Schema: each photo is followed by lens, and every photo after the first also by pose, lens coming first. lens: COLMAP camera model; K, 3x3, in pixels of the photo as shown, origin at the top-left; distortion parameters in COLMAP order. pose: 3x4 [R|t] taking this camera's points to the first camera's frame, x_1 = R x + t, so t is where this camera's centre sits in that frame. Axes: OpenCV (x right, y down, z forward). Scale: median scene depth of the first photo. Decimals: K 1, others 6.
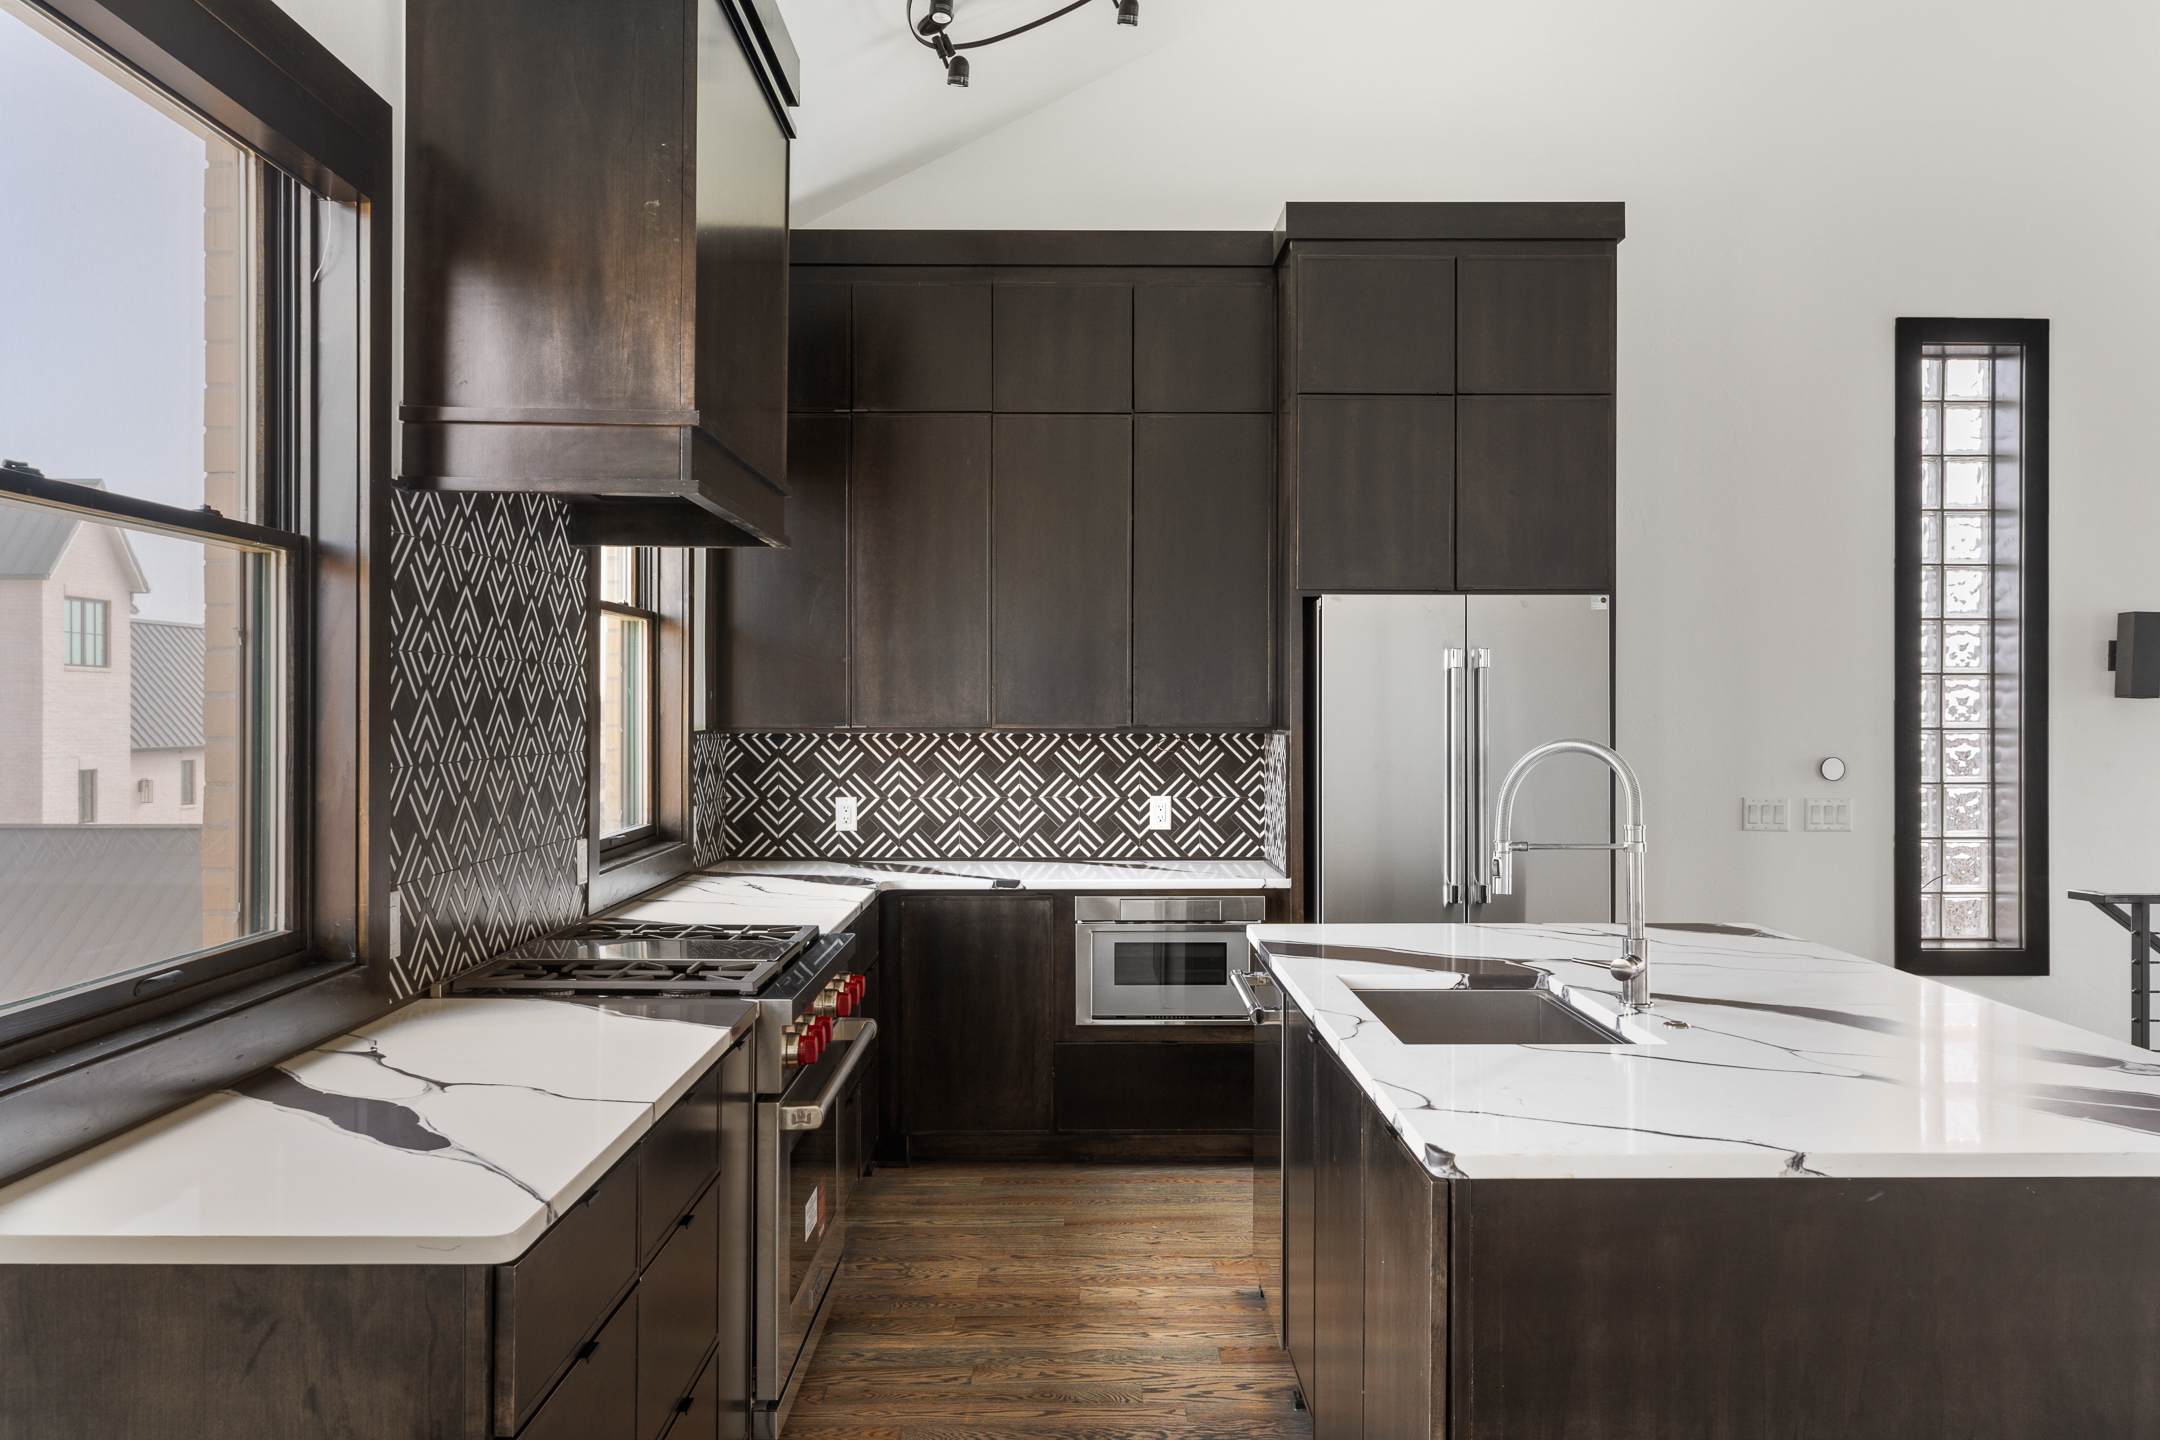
lens RADIAL K [[1698.9, 0, 1086.7], [0, 1698.9, 729.9], [0, 0, 1]] dist [0.007219, 0.008302]
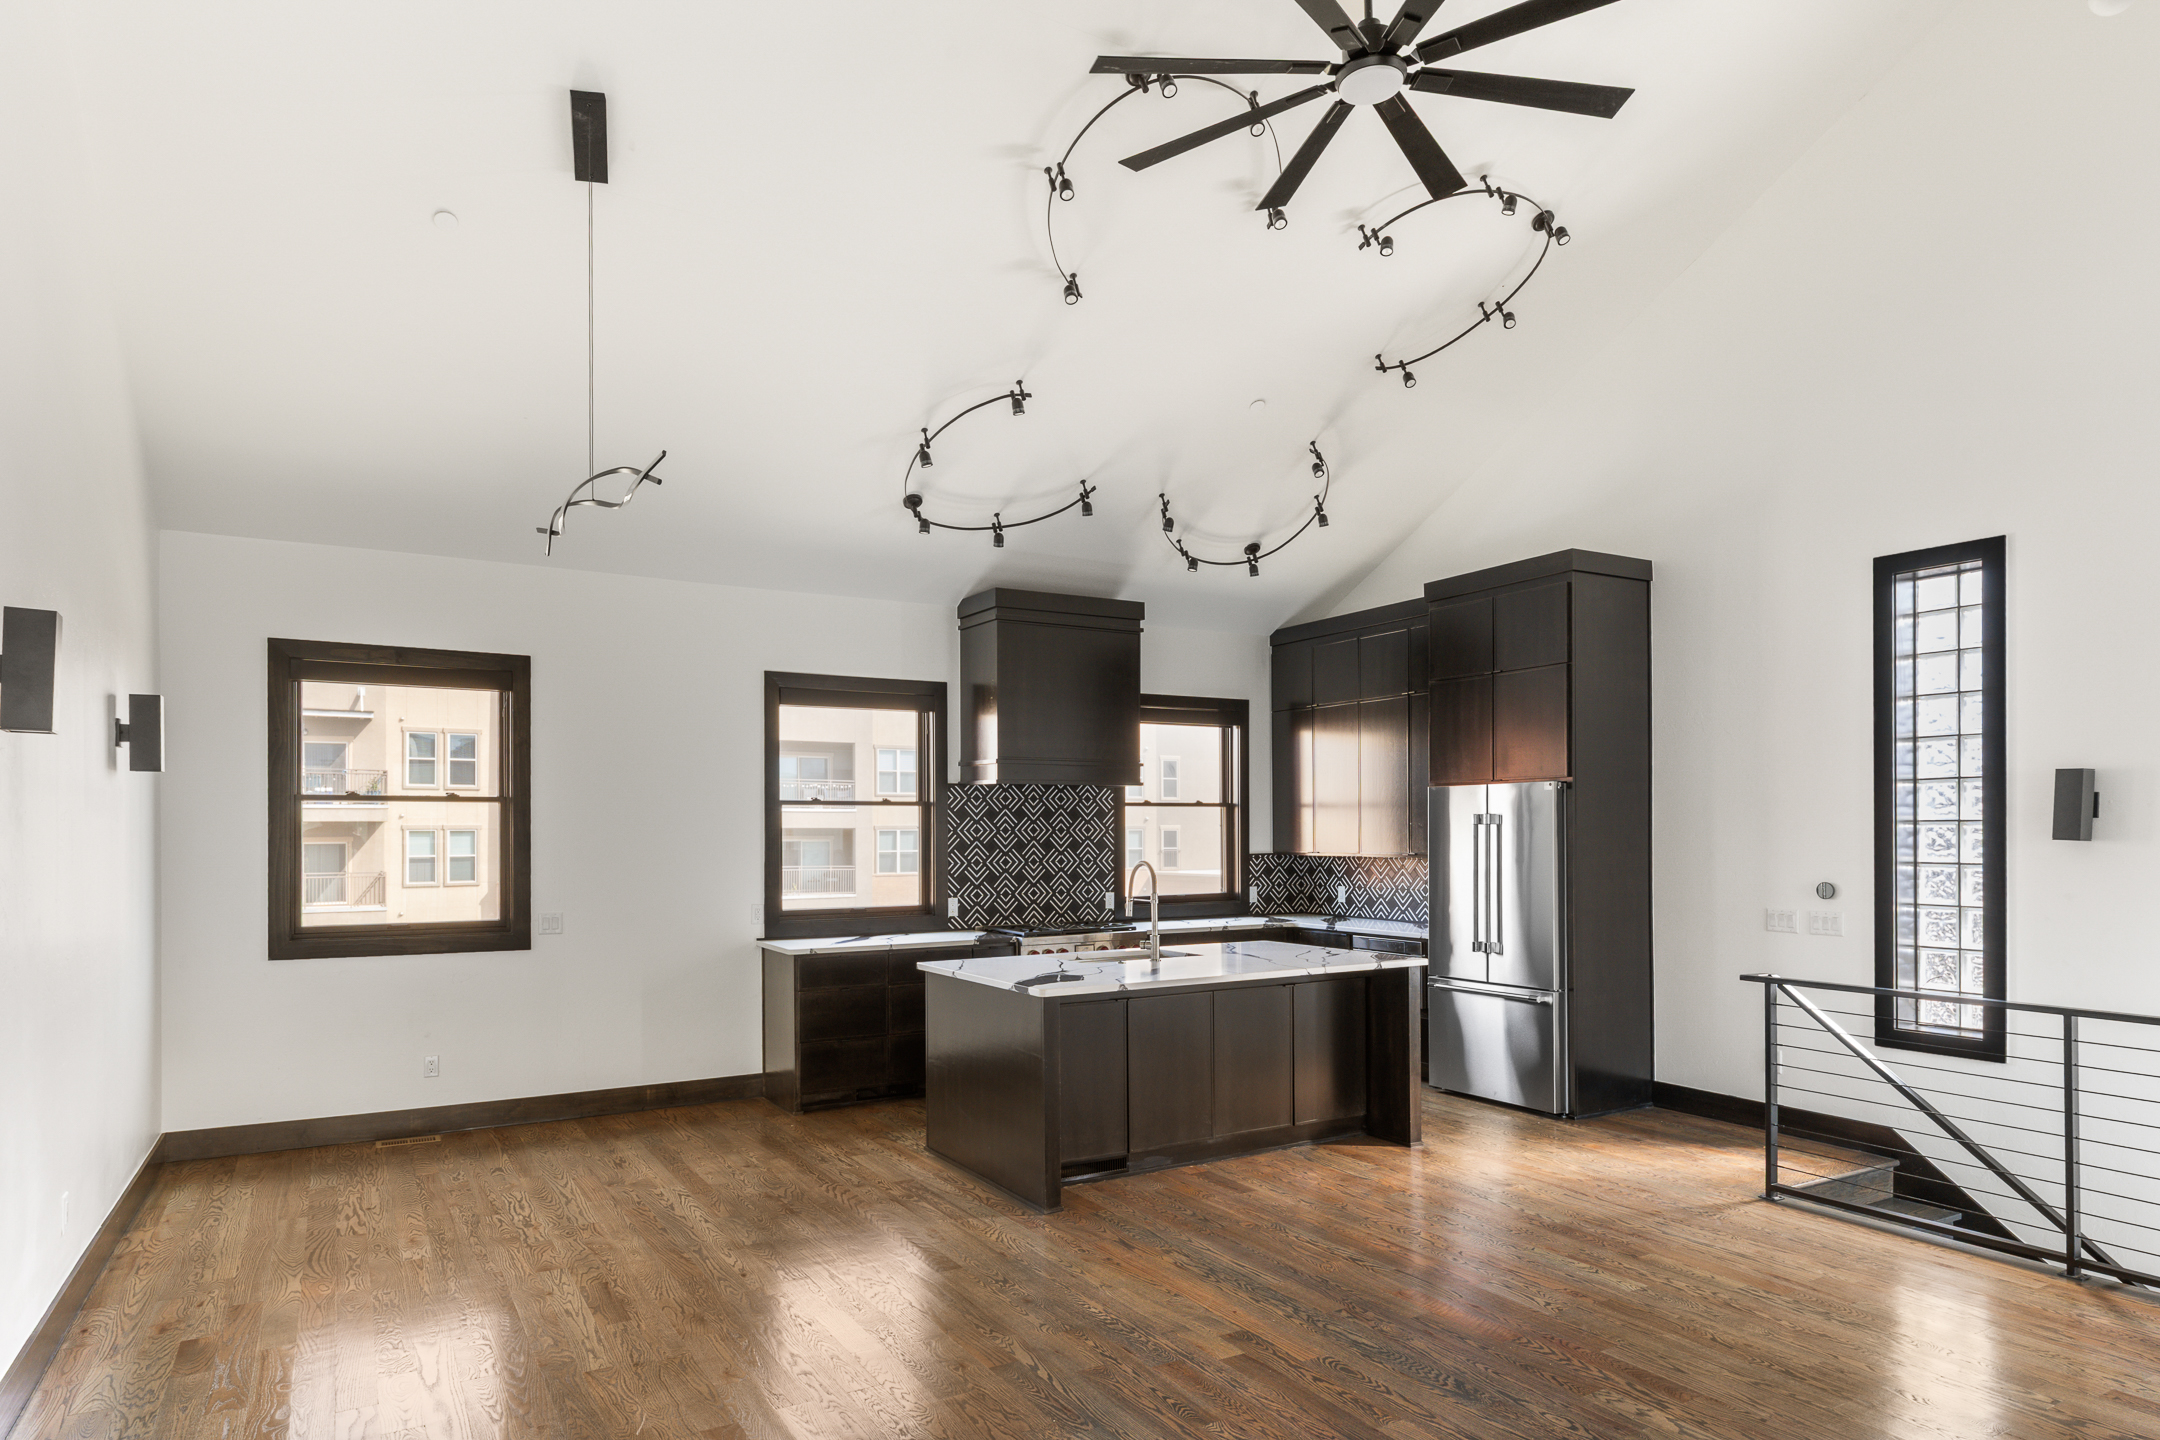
lens RADIAL K [[1252.2, 0, 1096.6], [0, 1252.2, 824.8], [0, 0, 1]] dist [-0.000513, 0.002676]
pose [[0.504758, -0.007334, -0.863230, 1.016029], [-0.004856, 0.999924, -0.011334, -0.016080], [0.863247, 0.009913, 0.504684, -0.029650]]
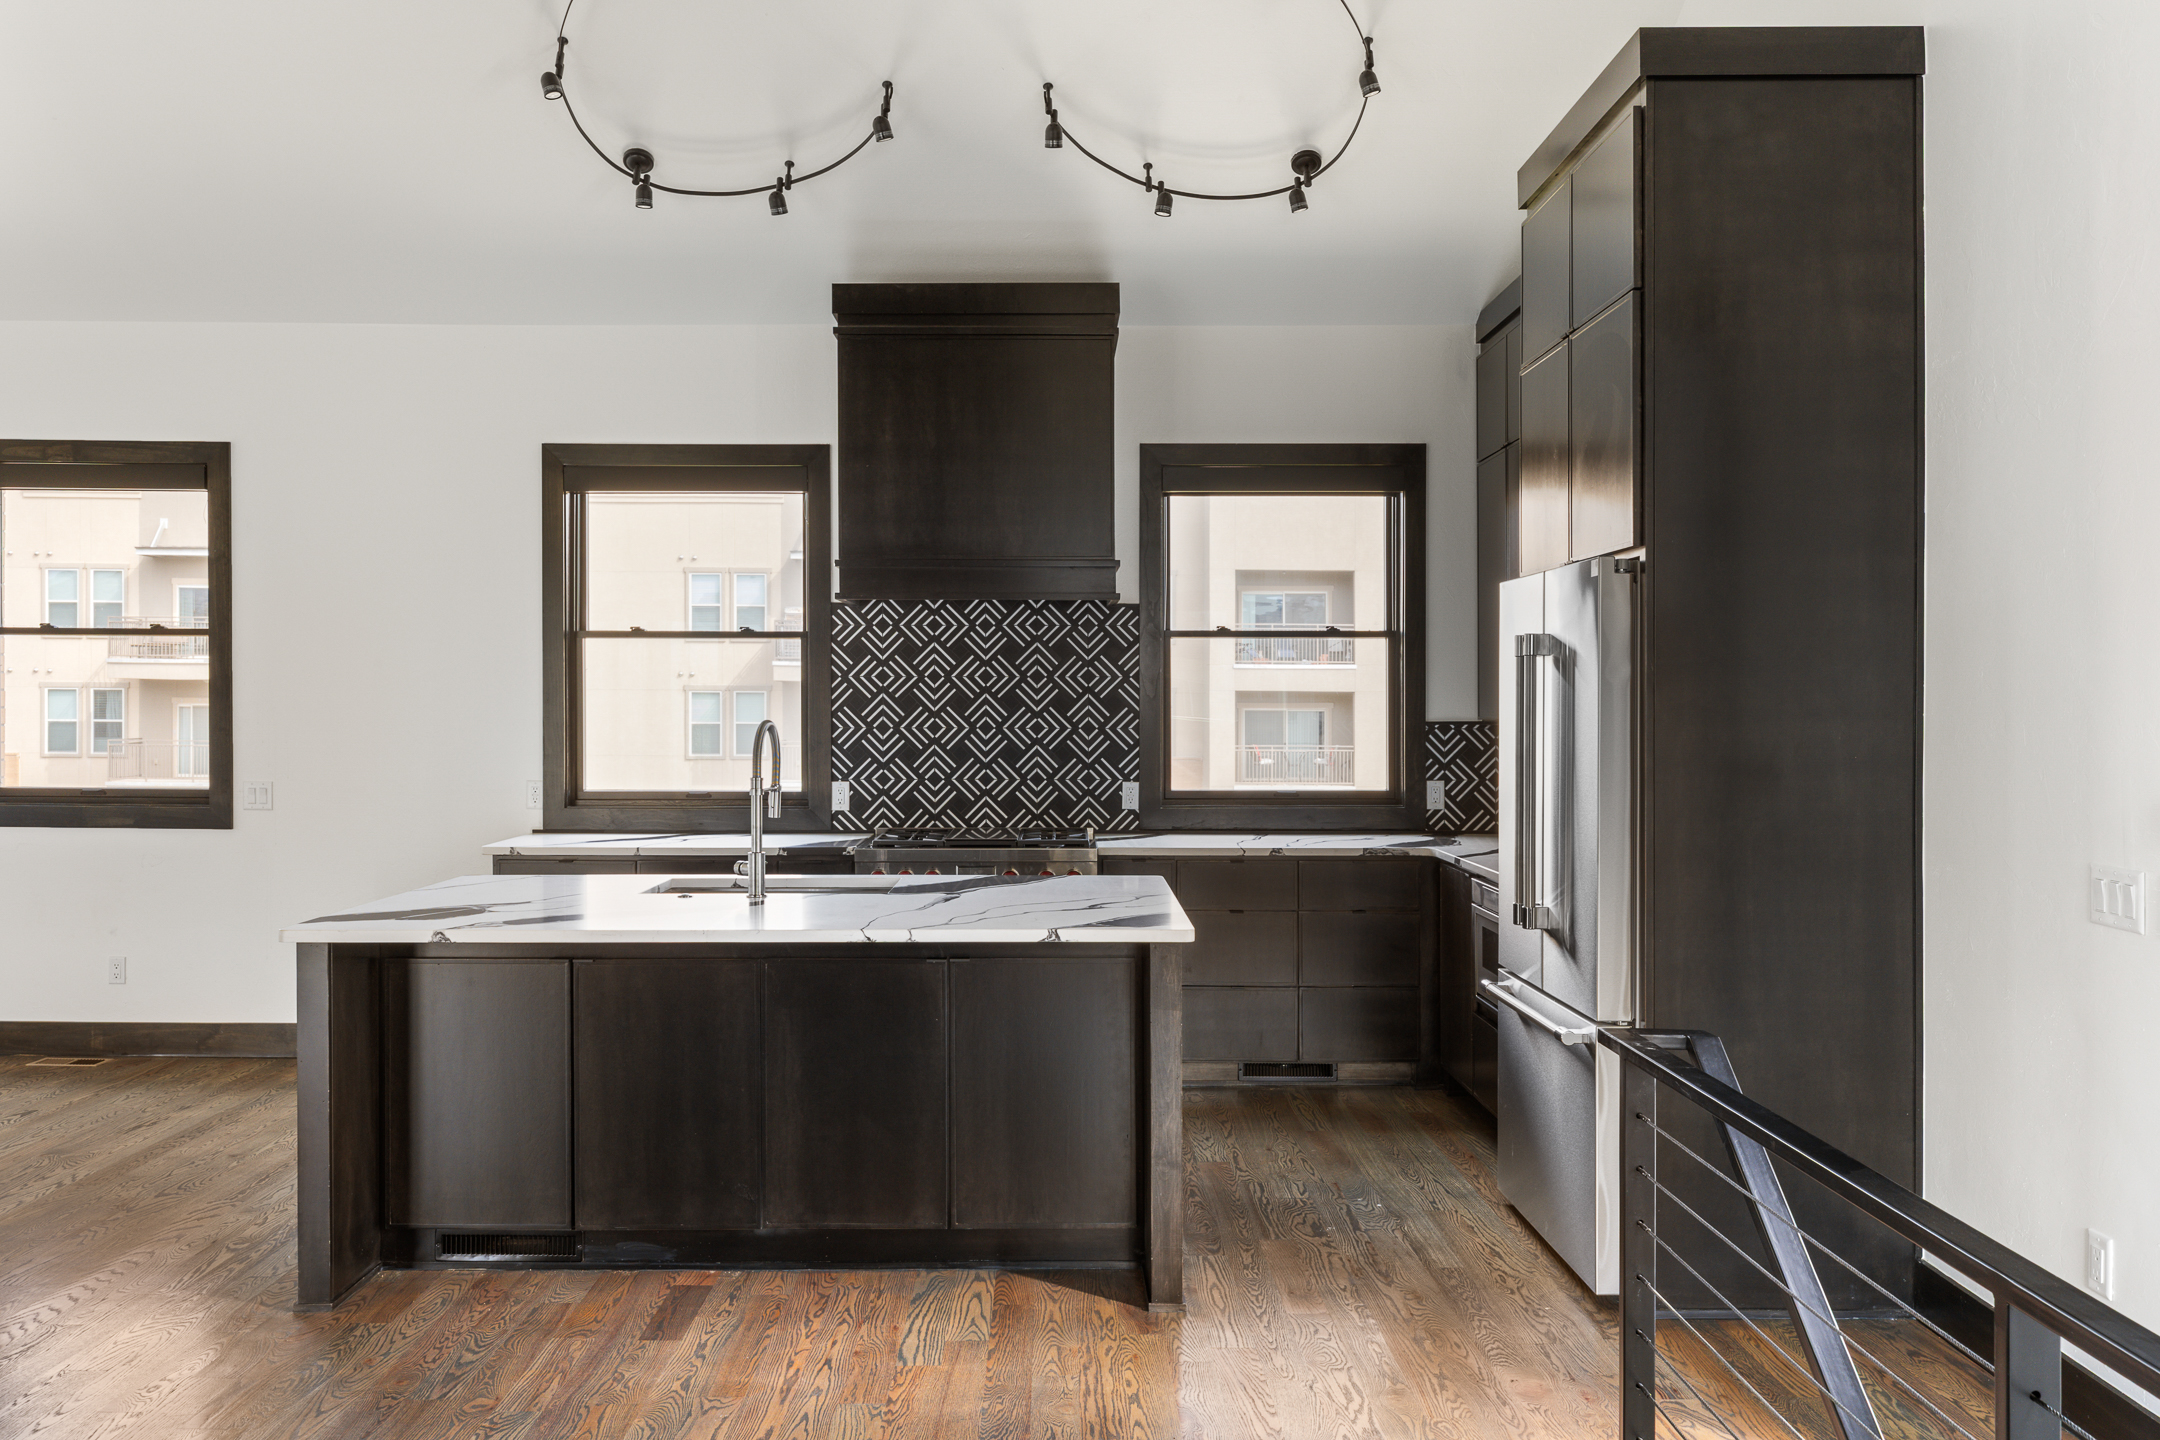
lens RADIAL K [[1698.9, 0, 1071.9], [0, 1698.9, 721.1], [0, 0, 1]] dist [0.007219, 0.008302]
pose [[-0.014692, 0.016044, -0.999763, 0.943454], [-0.013323, 0.999779, 0.016240, -0.014793], [0.999803, 0.013558, -0.014475, 0.679578]]
